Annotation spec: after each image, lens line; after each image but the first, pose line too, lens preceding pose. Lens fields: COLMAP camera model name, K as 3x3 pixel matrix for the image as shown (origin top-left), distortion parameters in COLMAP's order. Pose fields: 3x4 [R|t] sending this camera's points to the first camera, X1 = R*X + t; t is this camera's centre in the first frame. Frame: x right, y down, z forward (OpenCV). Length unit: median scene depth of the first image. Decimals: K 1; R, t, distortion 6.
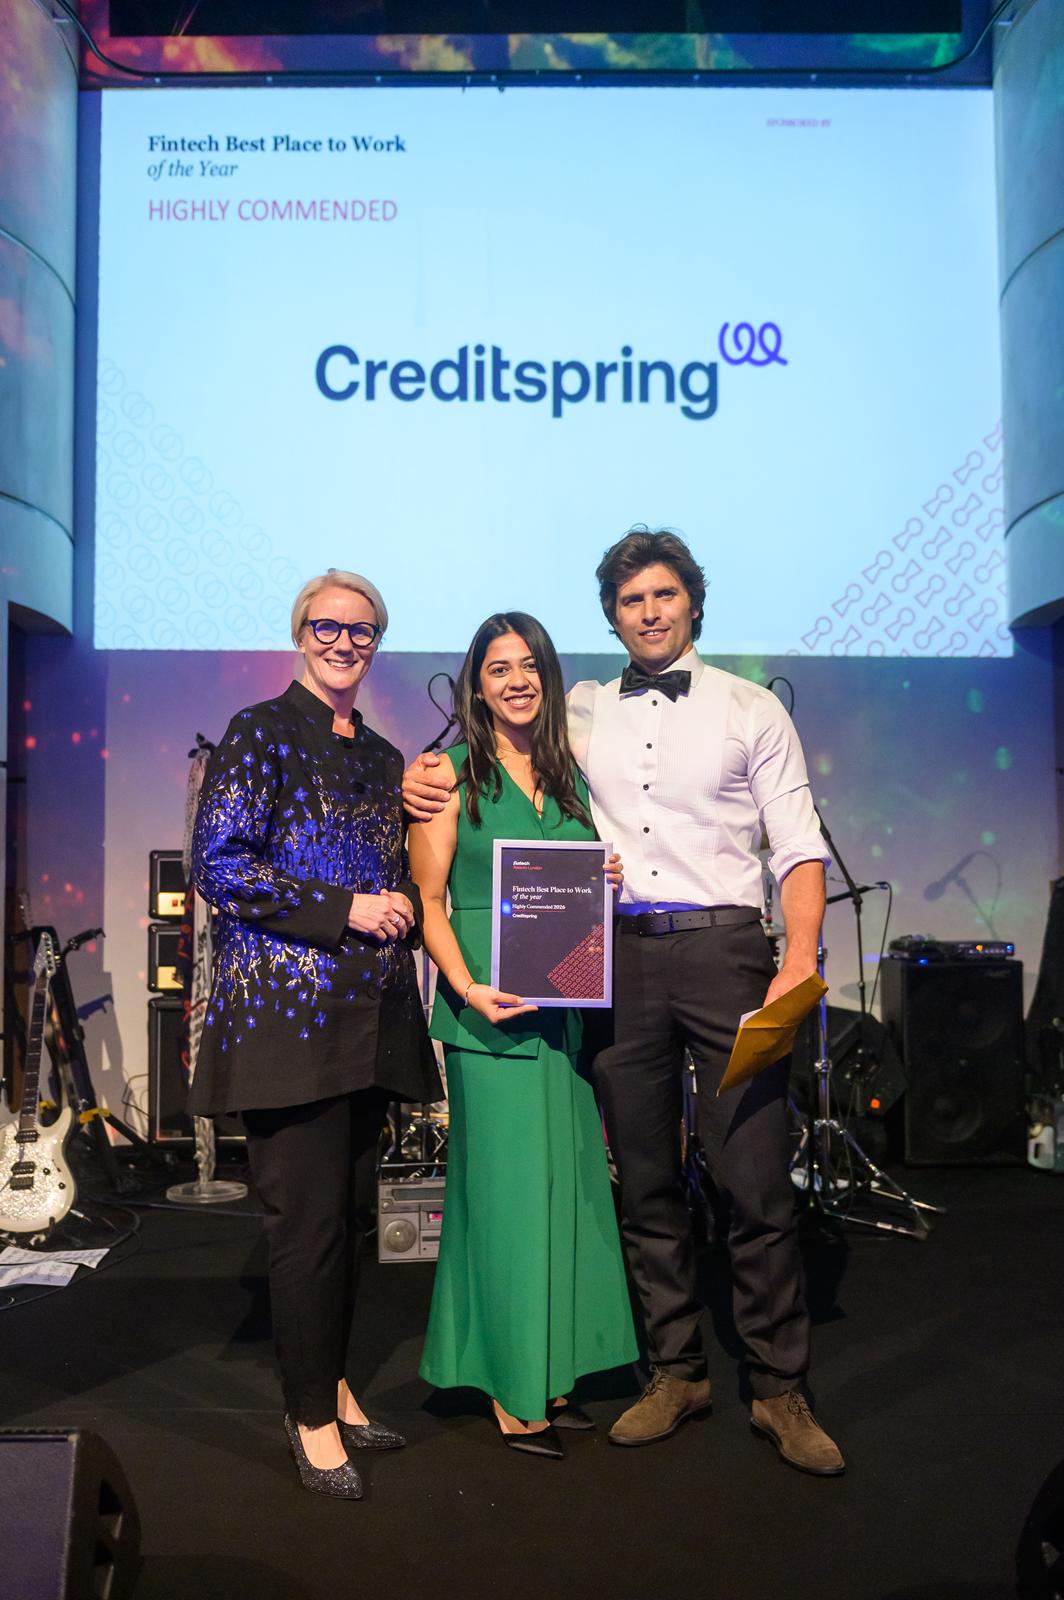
lens RADIAL K [[1625.8, 0, 536.1], [0, 1625.8, 803.2], [0, 0, 1]] dist [-0.009719, -0.016372]
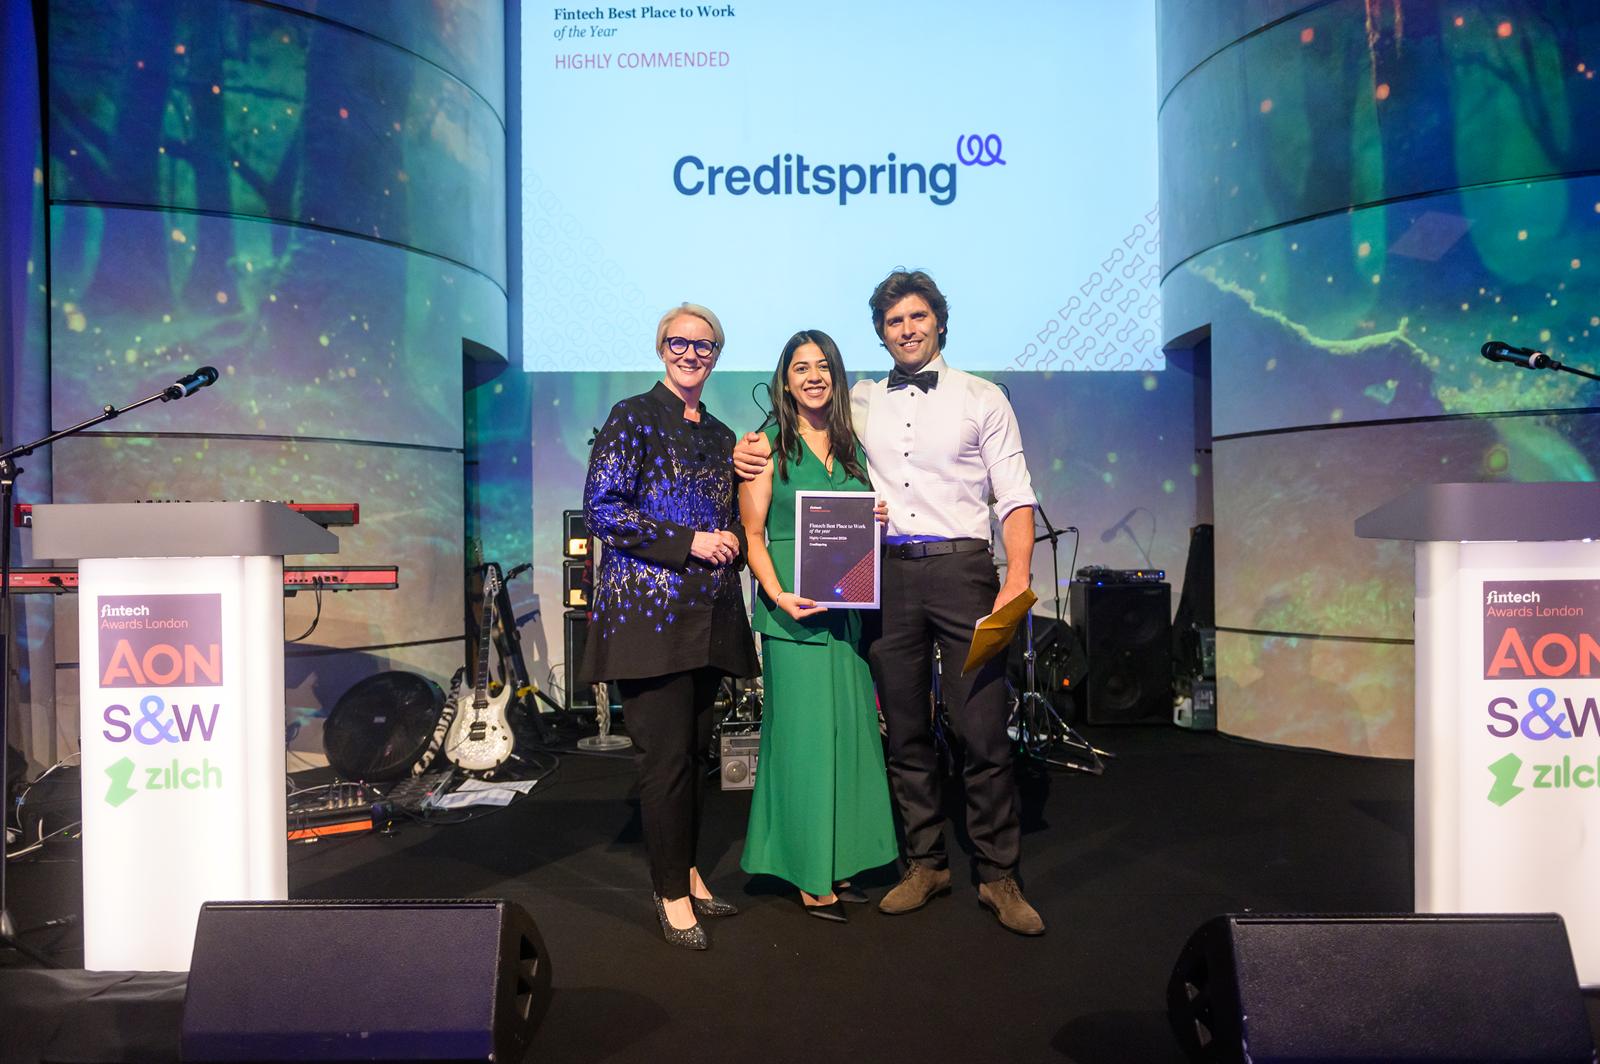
lens RADIAL K [[1108.4, 0, 797.4], [0, 1108.4, 535.4], [0, 0, 1]] dist [-0.005524, -0.003124]
pose [[0.999467, -0.005801, -0.032140, 0.002706], [0.007252, 0.998950, 0.045239, 0.007808], [0.031844, -0.045448, 0.998459, 0.016778]]
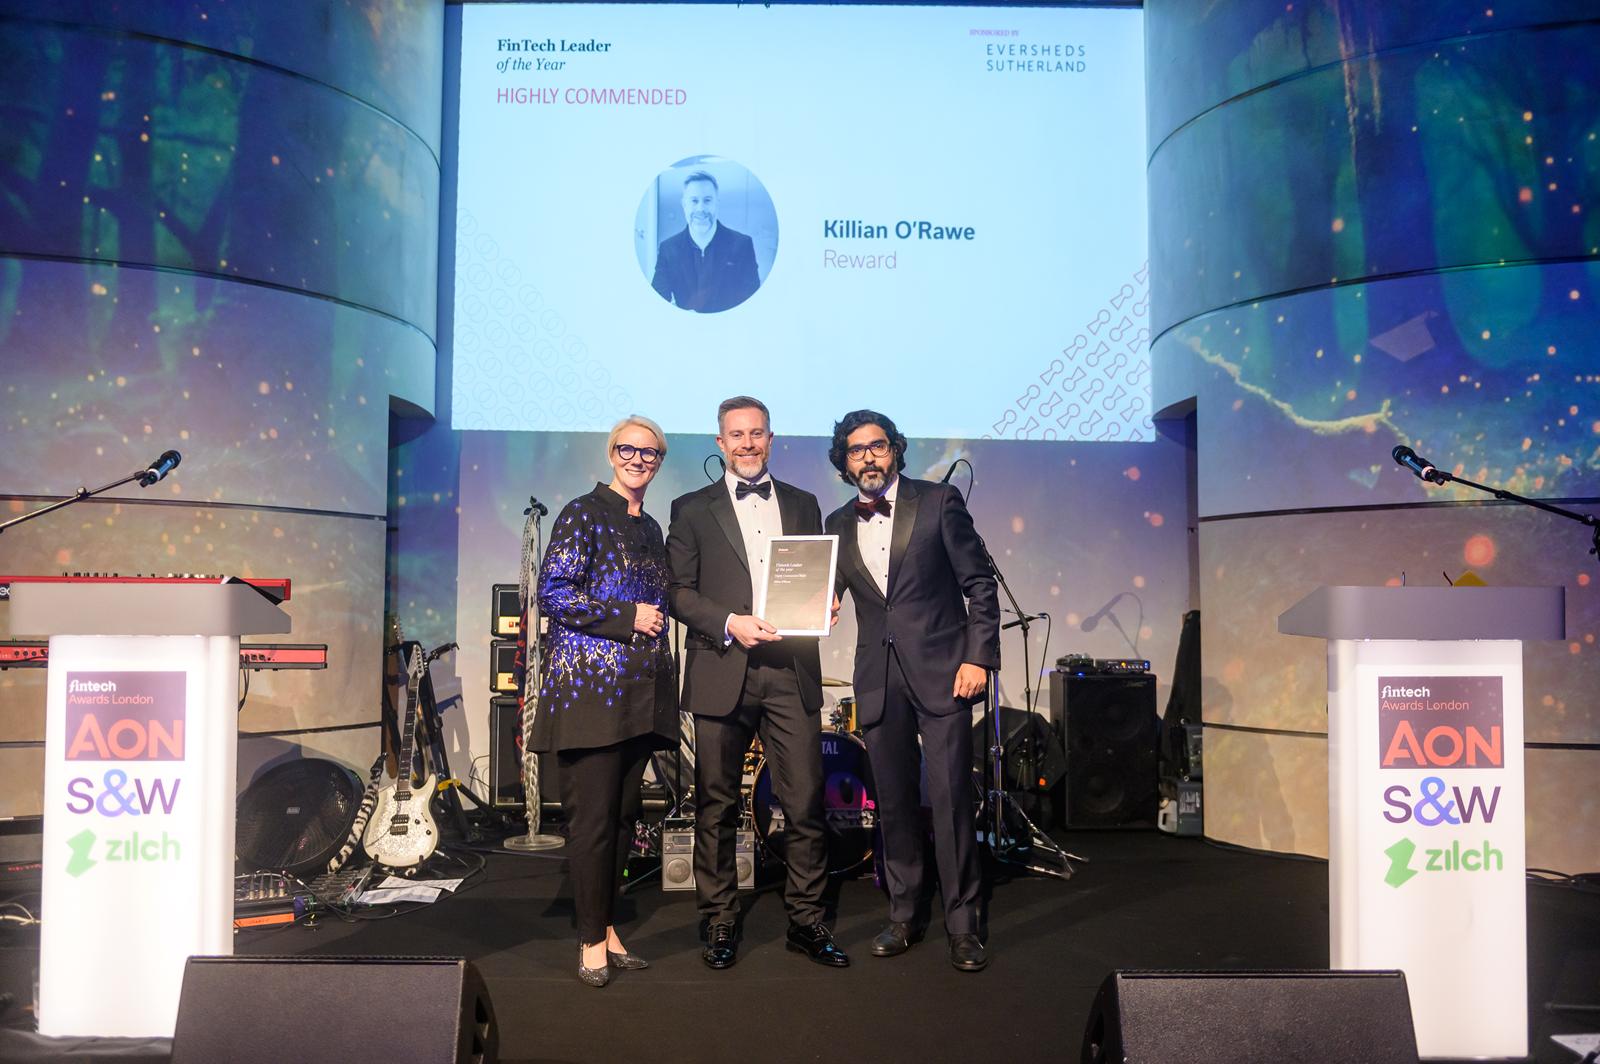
lens RADIAL K [[1372.5, 0, 795.0], [0, 1372.5, 525.7], [0, 0, 1]] dist [-0.019183, -0.013517]
pose [[0.999937, 0.009332, -0.006259, 0.012178], [-0.009429, 0.999834, -0.015565, -0.003068], [0.006113, 0.015623, 0.999859, -0.100650]]
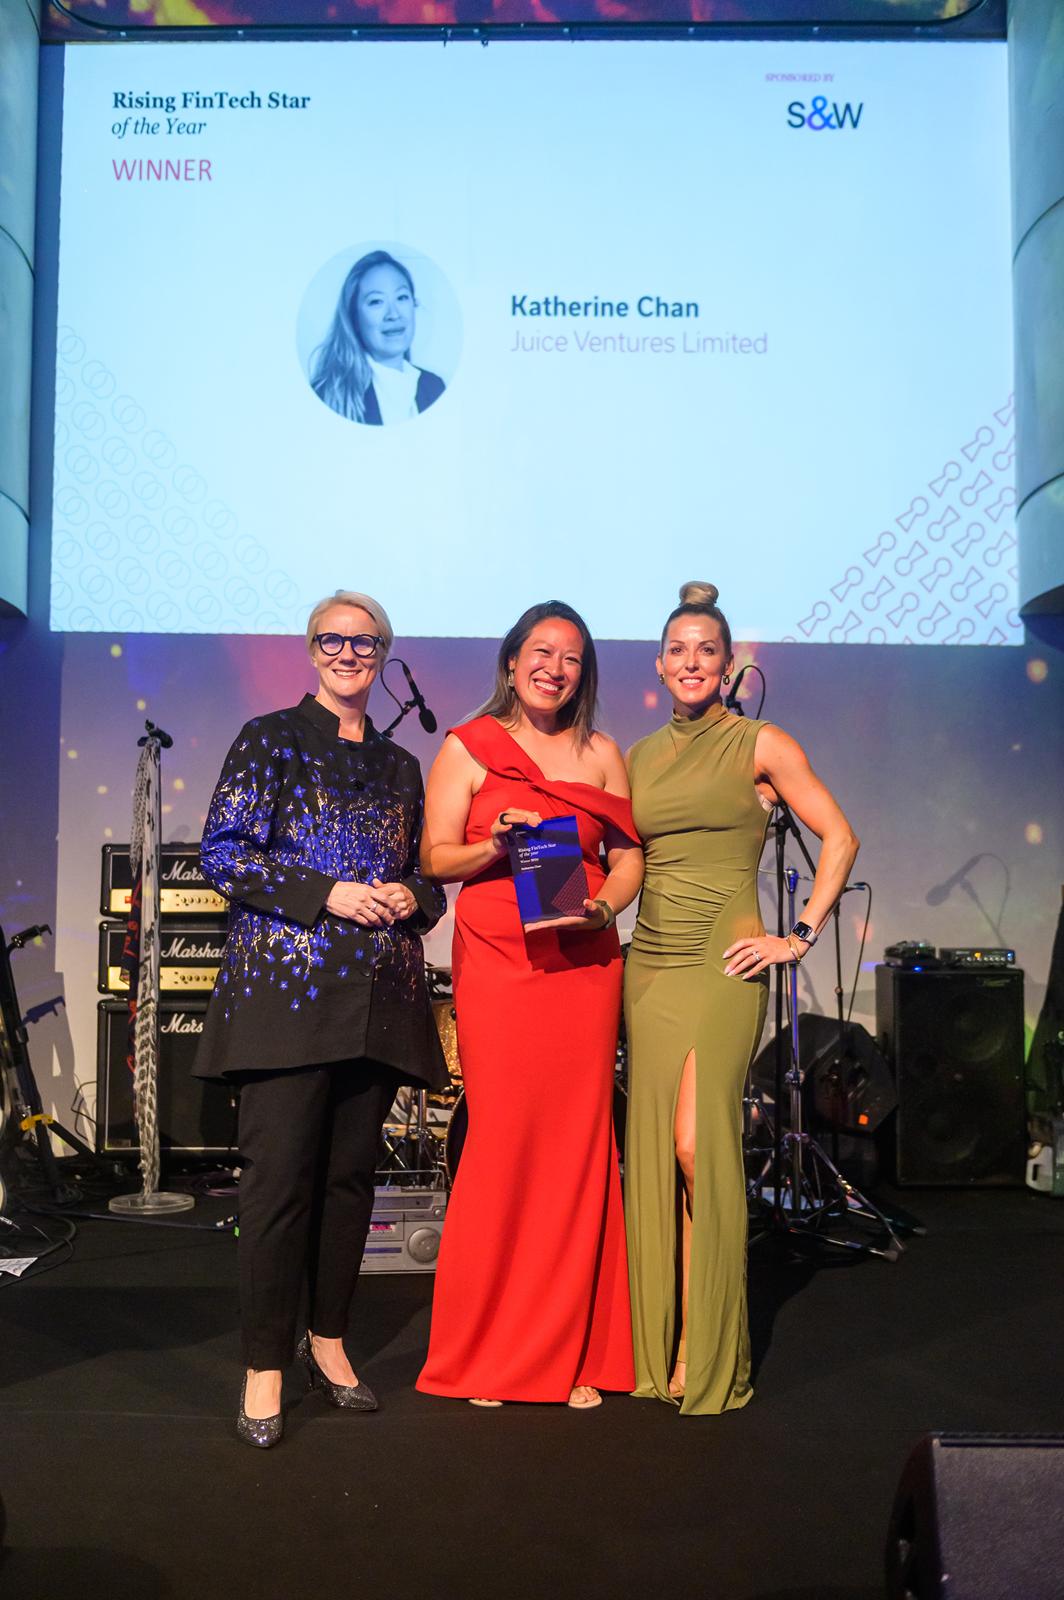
lens RADIAL K [[1783.9, 0, 538.8], [0, 1783.9, 779.8], [0, 0, 1]] dist [-0.010269, -0.007726]
pose [[0.999709, 0.007965, -0.022764, 0.038195], [-0.008258, 0.999884, -0.012782, 0.002775], [0.022659, 0.012966, 0.999659, -0.032793]]
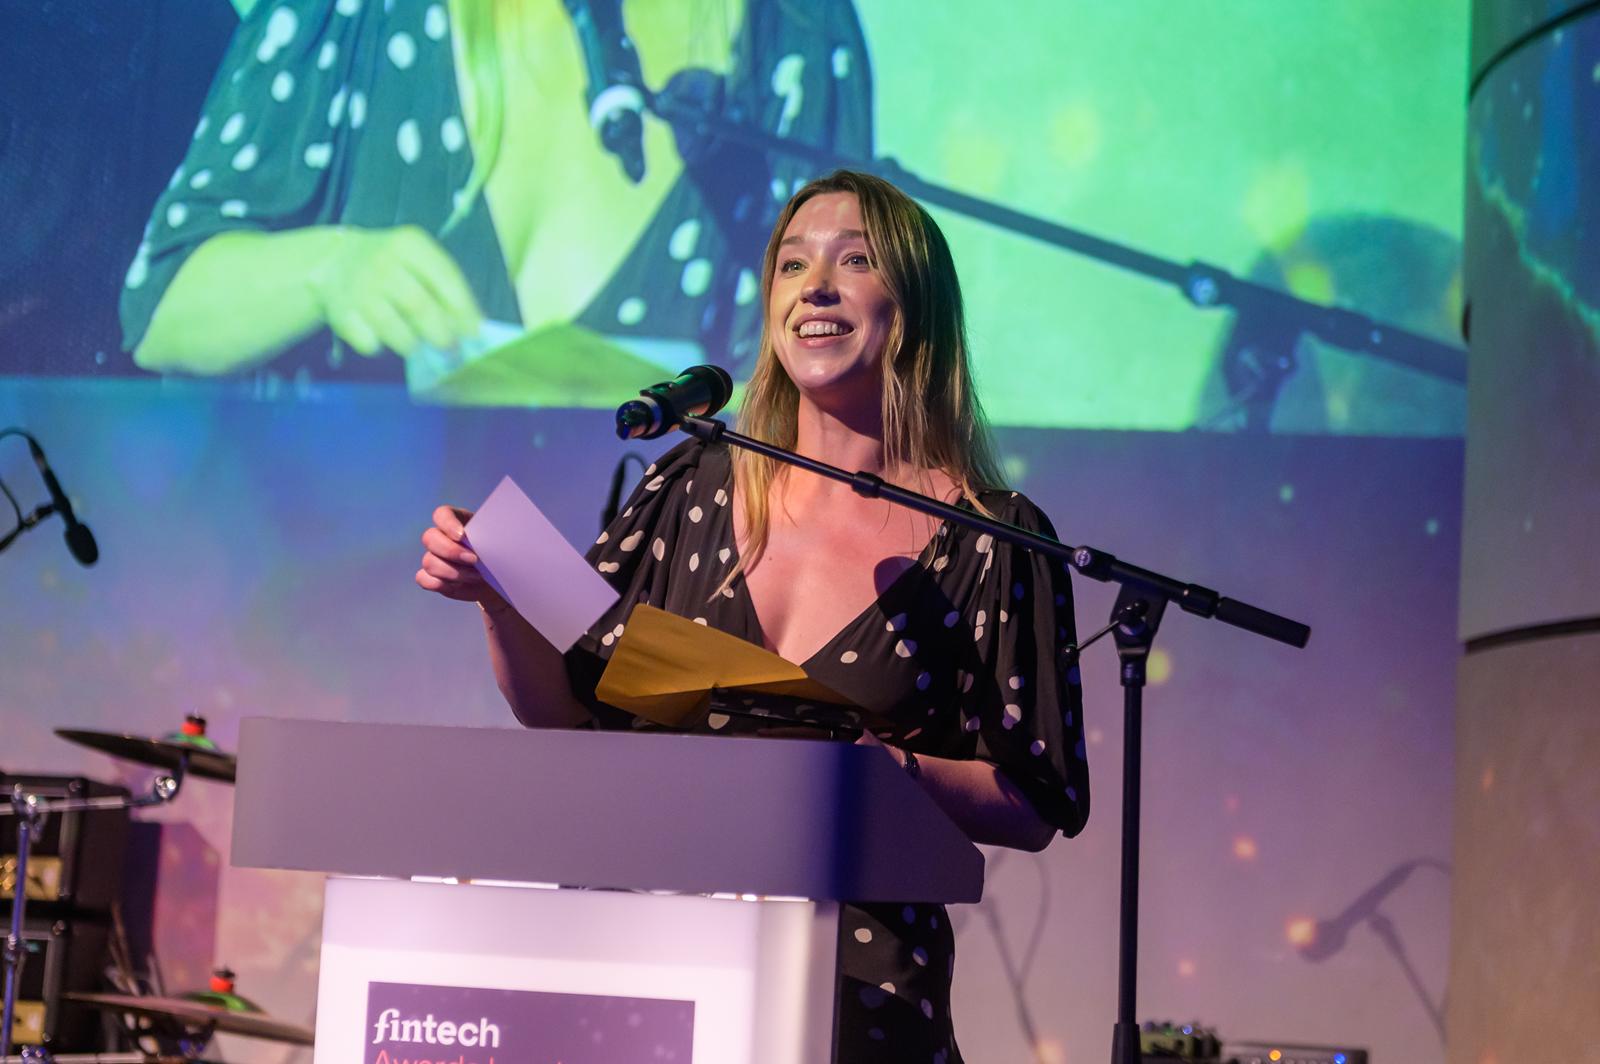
lens RADIAL K [[3626.6, 0, 802.8], [0, 3626.6, 465.3], [0, 0, 1]] dist [0.013060, 0.163408]
pose [[0.956376, 0.026293, -0.290954, 0.400371], [-0.051918, 0.995385, -0.080706, 0.010524], [0.287489, 0.092291, 0.953327, -0.037534]]
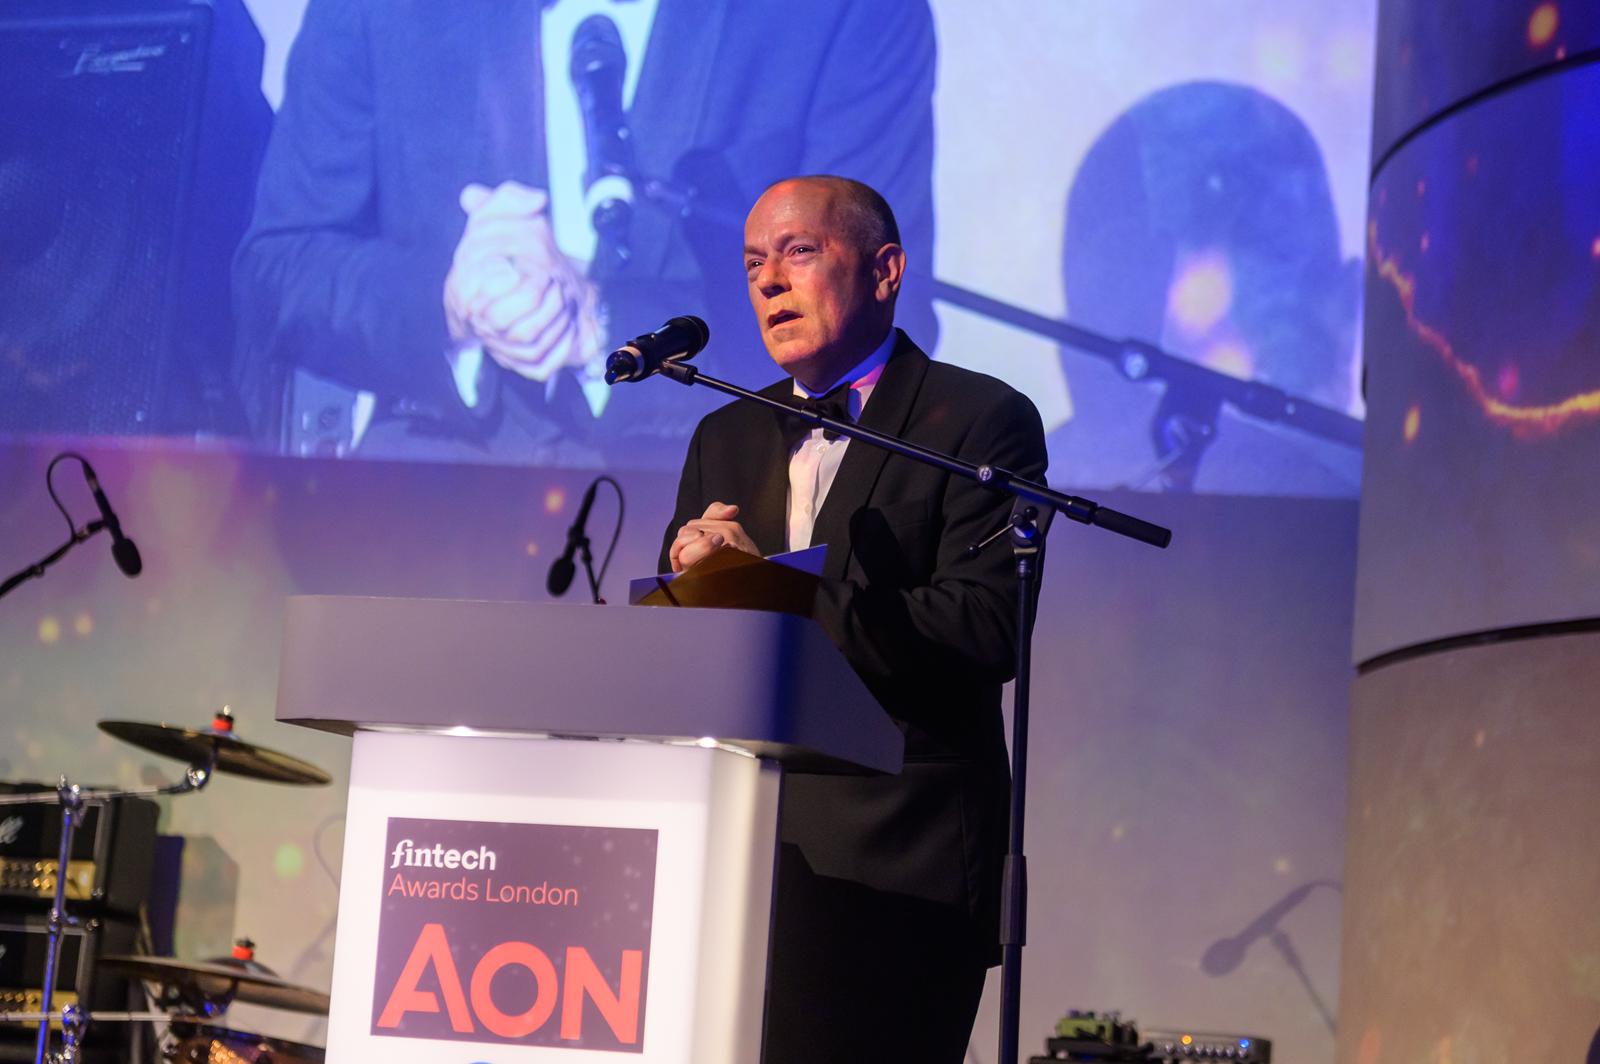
lens RADIAL K [[3501.9, 0, 802.9], [0, 3501.9, 459.8], [0, 0, 1]] dist [0.032052, -0.182584]
pose [[0.957002, 0.029085, -0.288619, 0.428715], [-0.068353, 0.989555, -0.126921, 0.050643], [0.281913, 0.141192, 0.948994, -0.105492]]
